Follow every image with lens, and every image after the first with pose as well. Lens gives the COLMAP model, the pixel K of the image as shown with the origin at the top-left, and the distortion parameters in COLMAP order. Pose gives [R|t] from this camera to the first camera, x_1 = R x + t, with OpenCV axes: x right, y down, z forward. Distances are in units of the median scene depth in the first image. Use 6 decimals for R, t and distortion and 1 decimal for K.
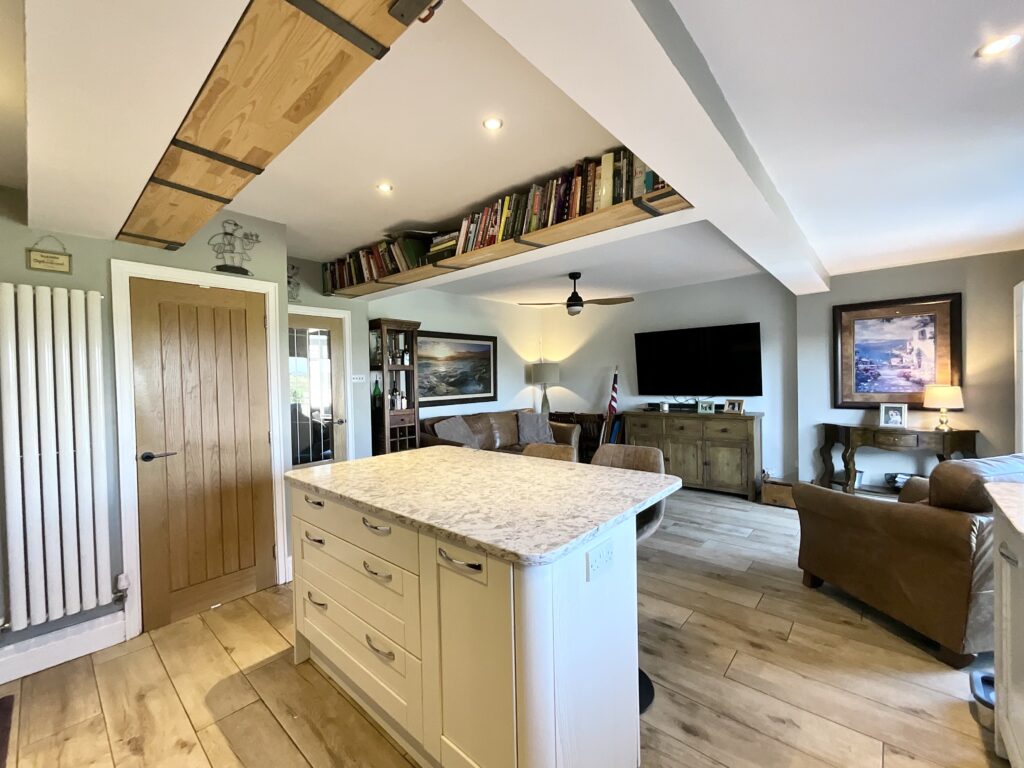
lens RADIAL K [[423.5, 0, 503.1], [0, 423.5, 383.5], [0, 0, 1]] dist [-0.000091, 0.000056]
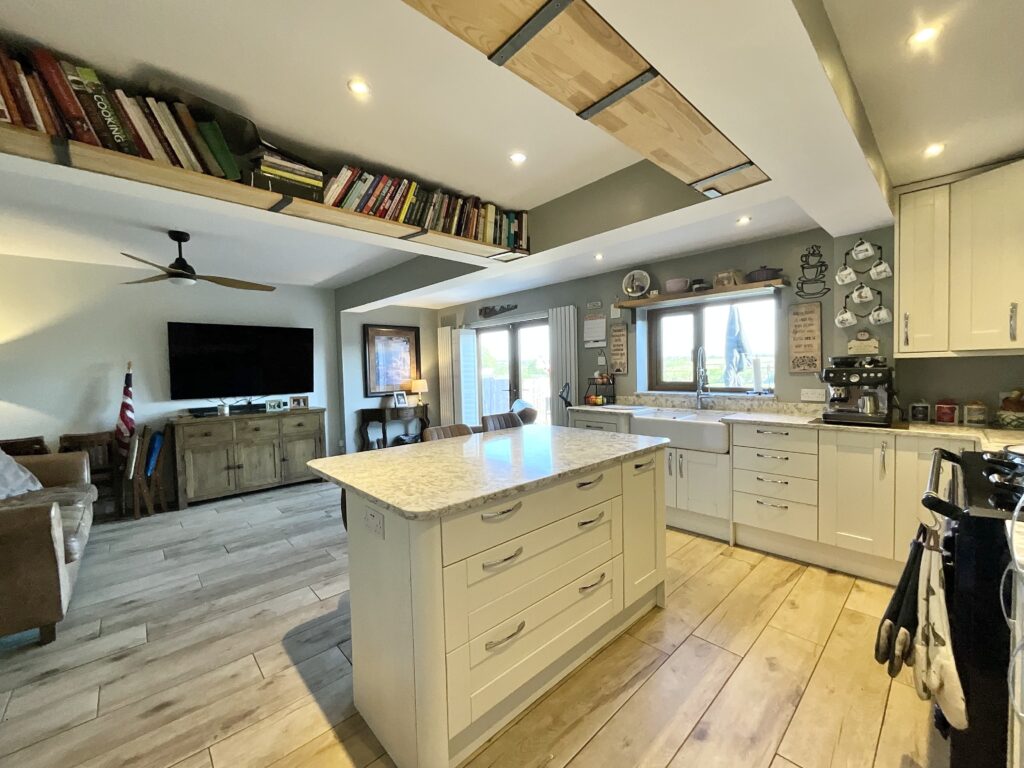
lens RADIAL K [[415.4, 0, 510.5], [0, 415.4, 384.0], [0, 0, 1]] dist [-0.000819, -0.000116]
pose [[0.089507, -0.016099, 0.995856, -0.618389], [0.035926, 0.999271, 0.012926, 0.015583], [-0.995338, 0.034620, 0.090020, 0.463140]]
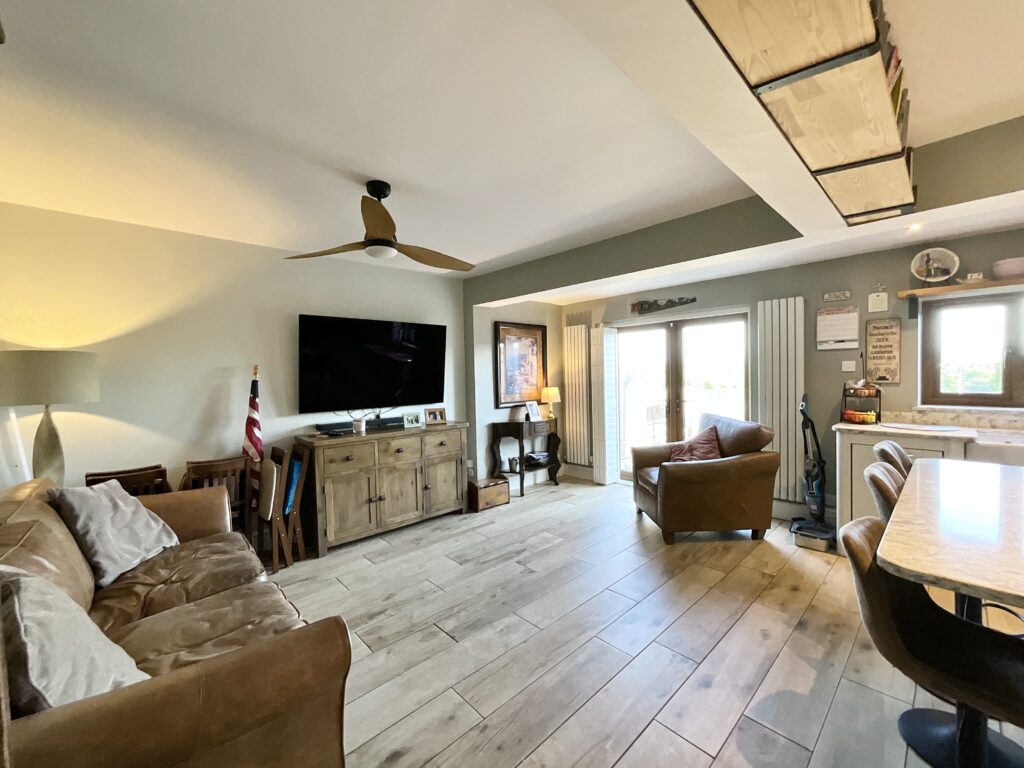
lens RADIAL K [[415.4, 0, 510.5], [0, 415.4, 384.0], [0, 0, 1]] dist [-0.000819, -0.000116]
pose [[0.084890, -0.003261, 0.996385, -0.406476], [0.031782, 0.999495, 0.000563, -0.010815], [-0.995883, 0.031619, 0.084951, 0.994174]]
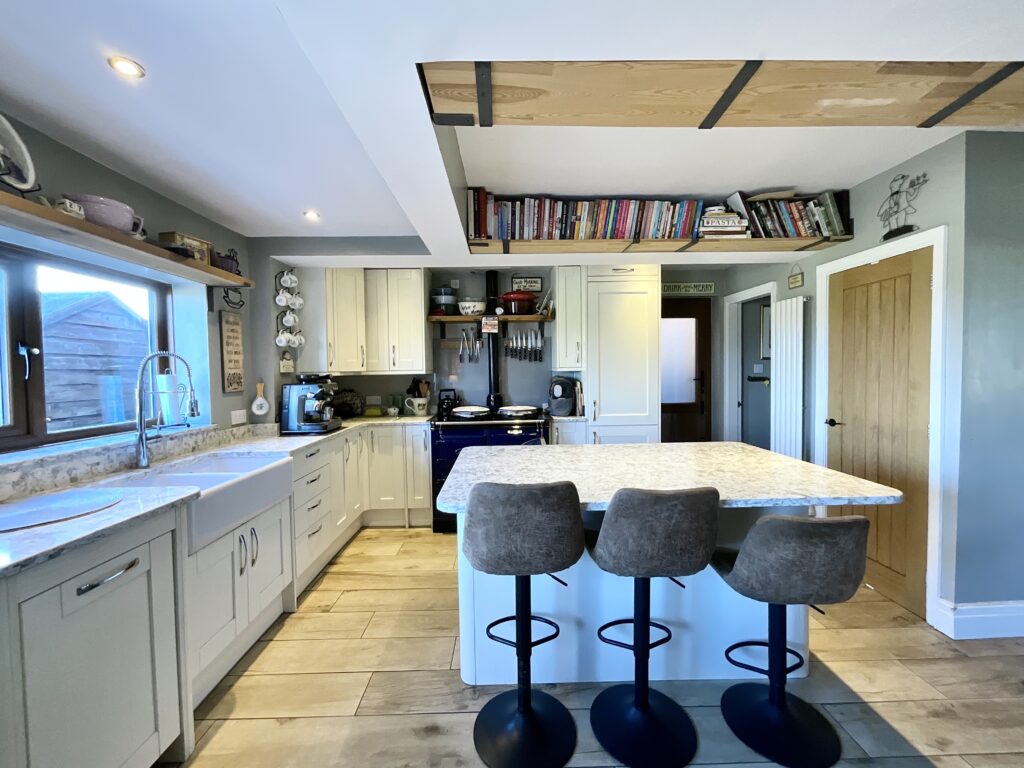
lens RADIAL K [[415.4, 0, 510.5], [0, 415.4, 384.0], [0, 0, 1]] dist [-0.000819, -0.000116]
pose [[-0.732140, 0.059972, -0.678508, 0.406366], [0.025898, 0.997847, 0.060253, -0.020379], [0.680661, 0.026541, -0.732117, 0.804507]]
